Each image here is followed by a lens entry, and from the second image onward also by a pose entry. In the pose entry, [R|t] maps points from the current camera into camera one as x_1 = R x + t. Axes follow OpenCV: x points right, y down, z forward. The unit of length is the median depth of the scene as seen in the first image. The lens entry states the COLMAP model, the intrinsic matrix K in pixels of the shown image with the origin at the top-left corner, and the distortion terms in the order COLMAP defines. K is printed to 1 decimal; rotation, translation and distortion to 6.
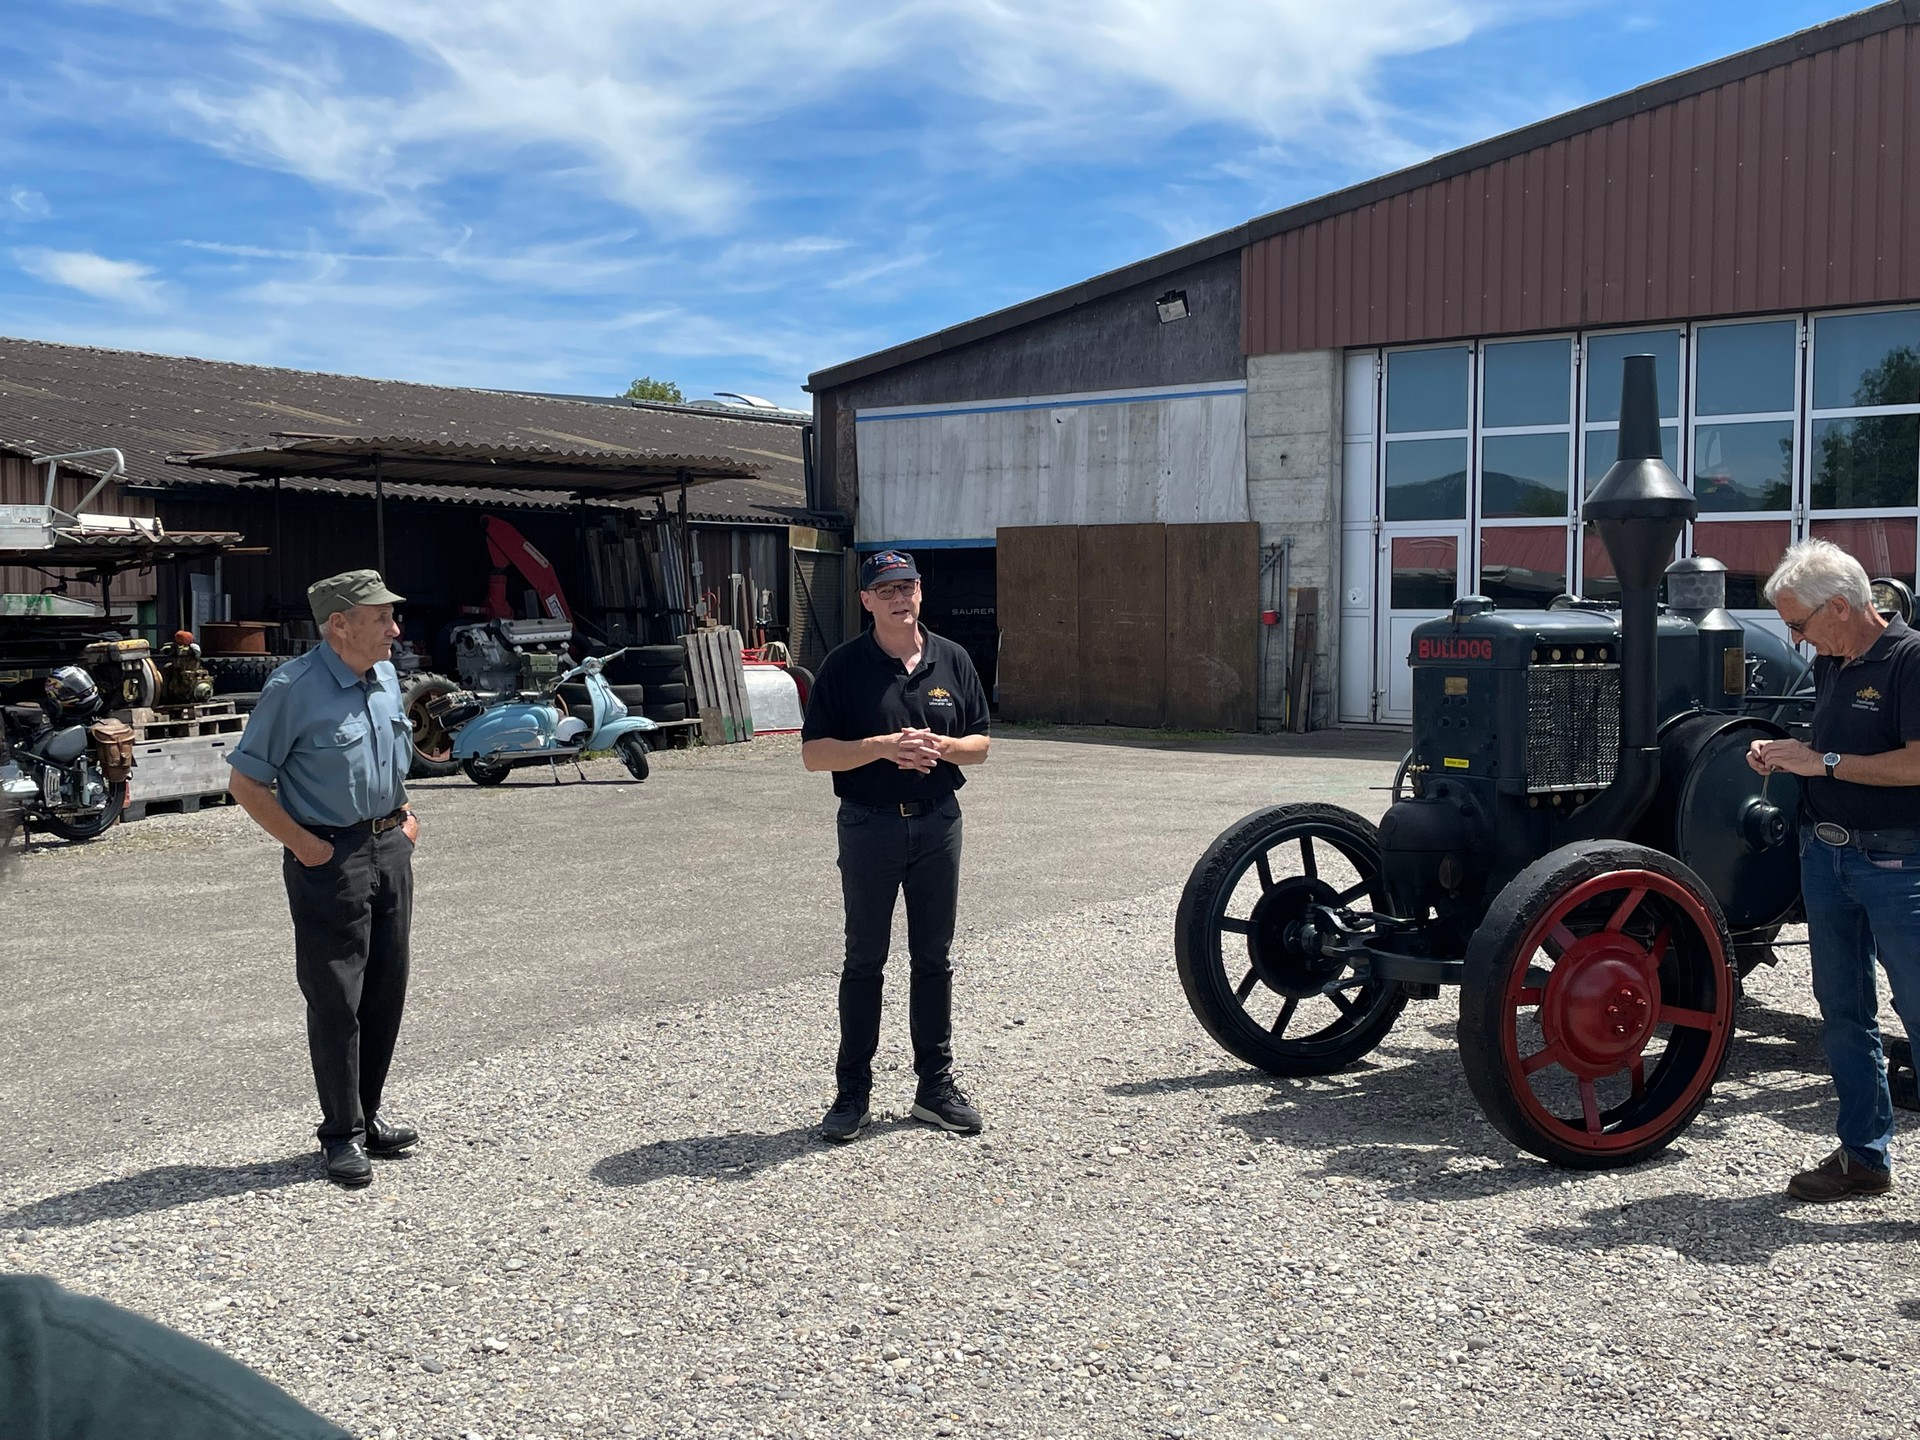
lens RADIAL K [[2054.8, 0, 956.9], [0, 2054.8, 722.0], [0, 0, 1]] dist [0.043088, 0.000000]
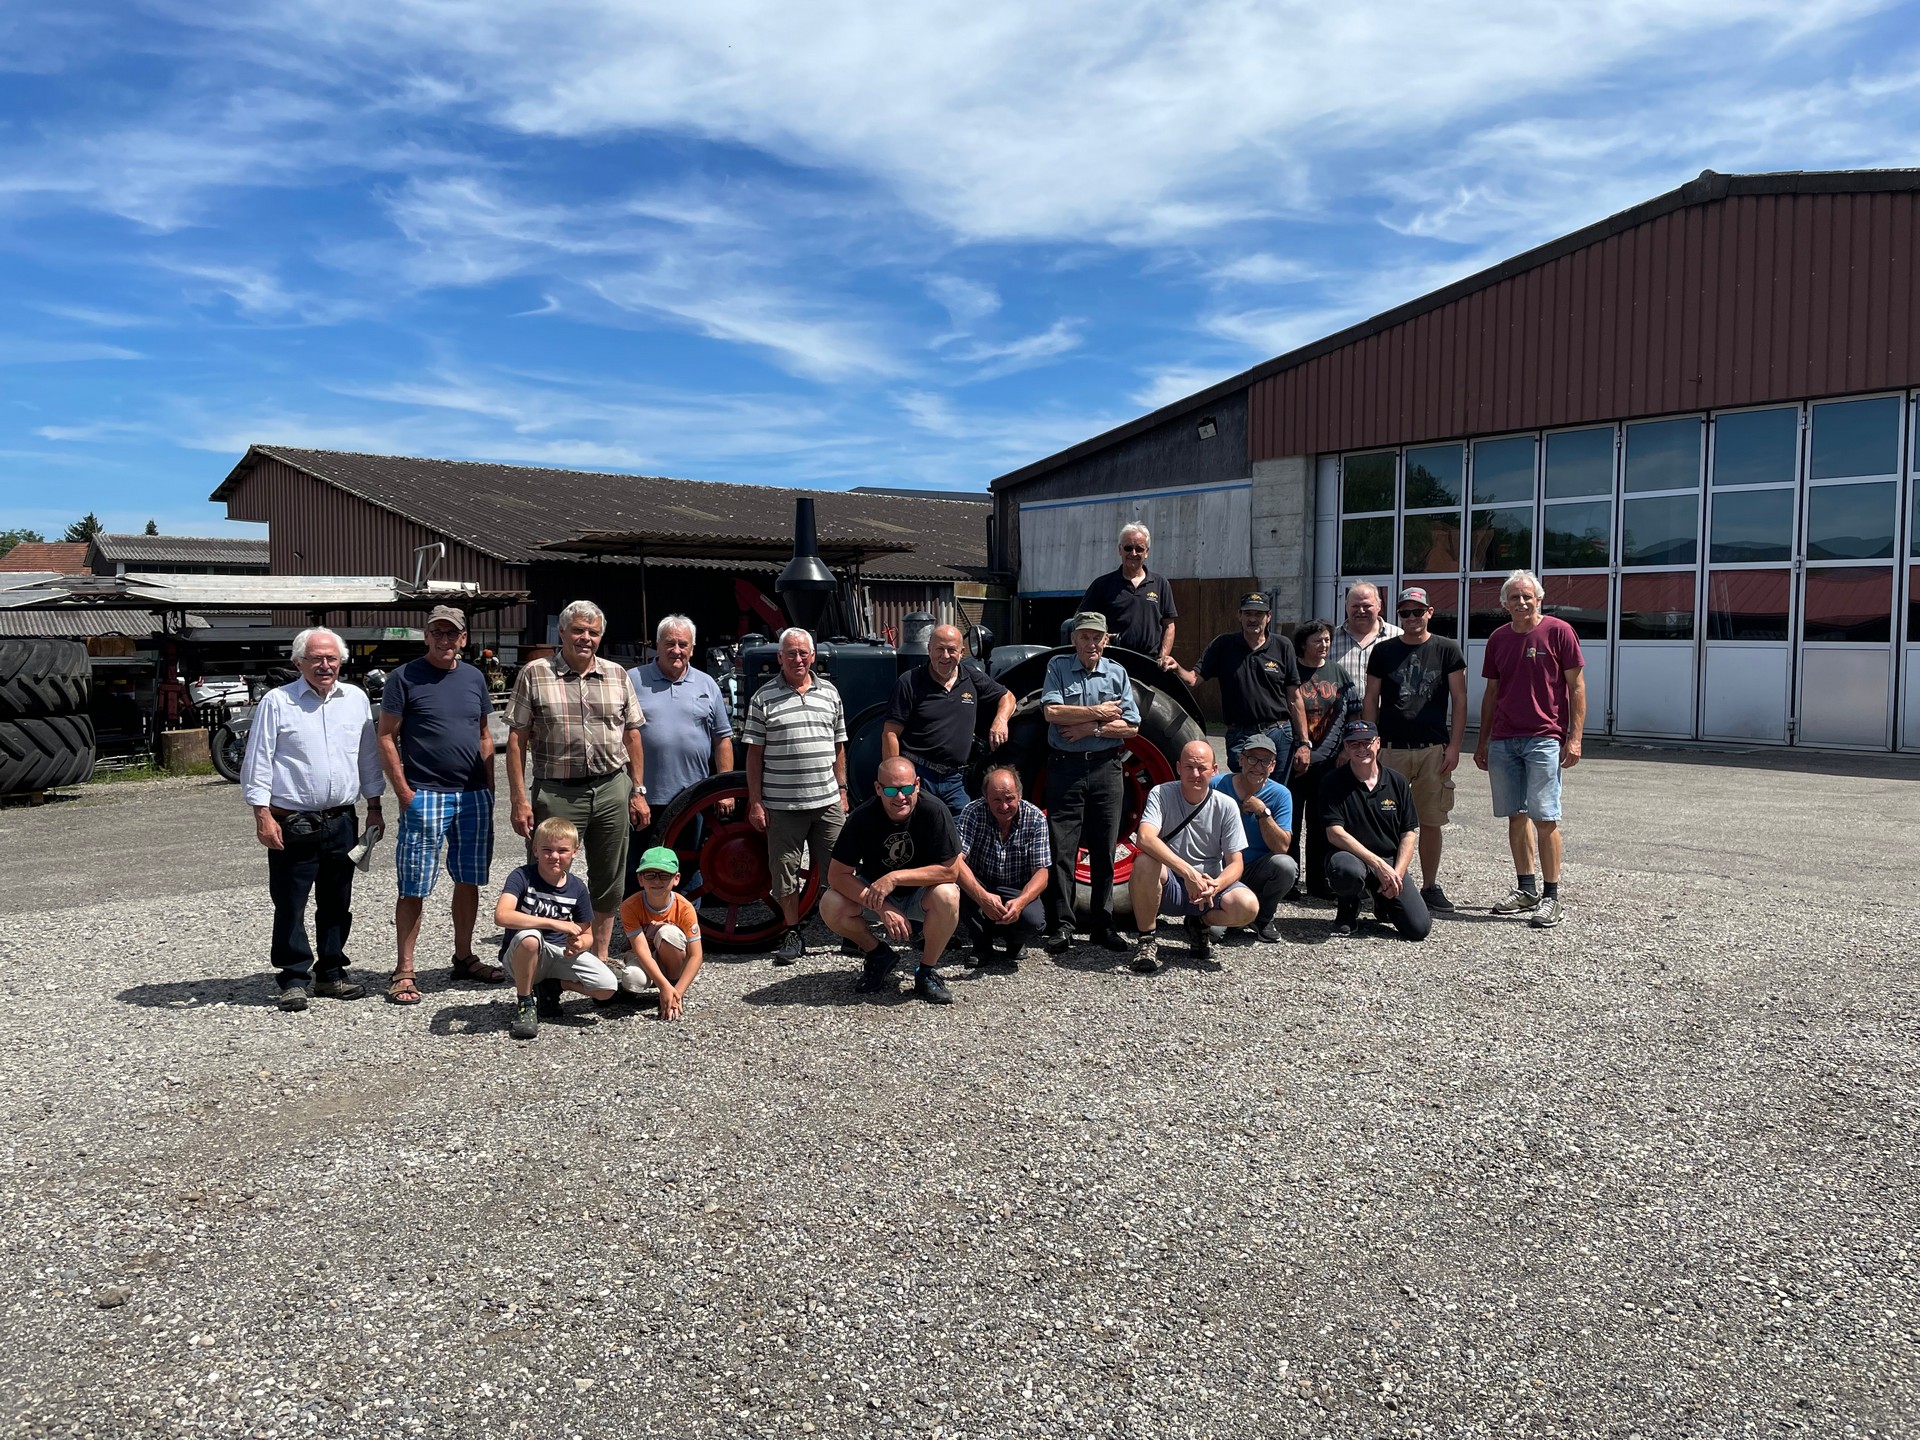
lens RADIAL K [[1487.1, 0, 964.3], [0, 1487.1, 708.8], [0, 0, 1]] dist [0.053595, -0.076544]
pose [[0.963547, 0.015788, -0.267073, 0.229980], [-0.017545, 0.999837, -0.004194, 0.002053], [0.266963, 0.008727, 0.963667, -0.051518]]
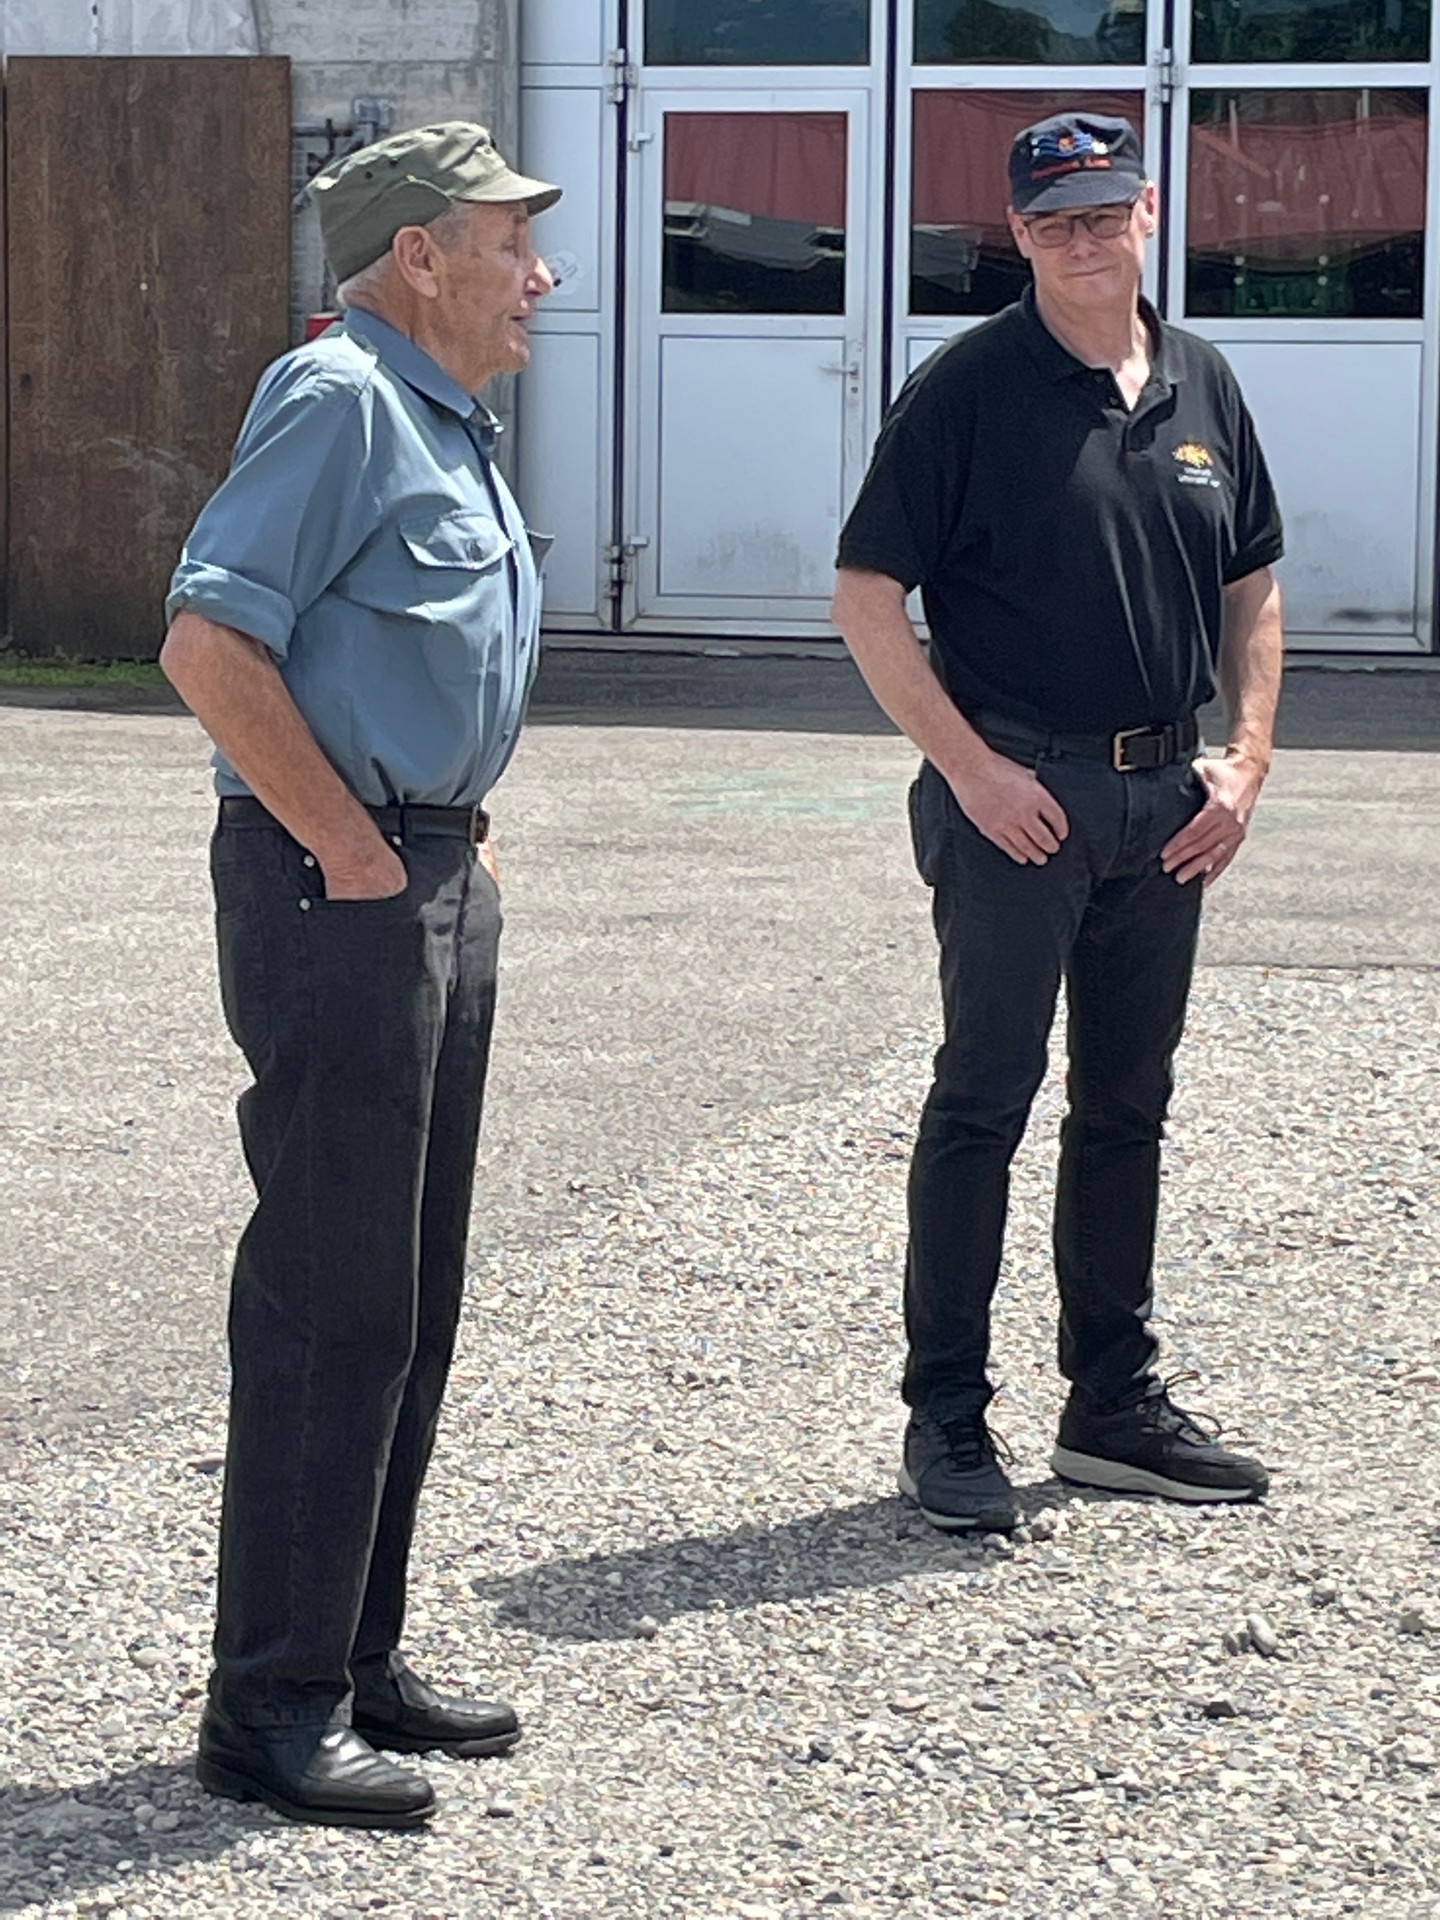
lens RADIAL K [[6636.5, 0, 720.4], [0, 6636.5, 960.7], [0, 0, 1]] dist [0.136143, 0.000000]
pose [[0.925904, -0.025952, 0.376867, -0.216542], [0.011989, 0.999154, 0.039349, 0.012433], [-0.377569, -0.031915, 0.925431, -0.079133]]
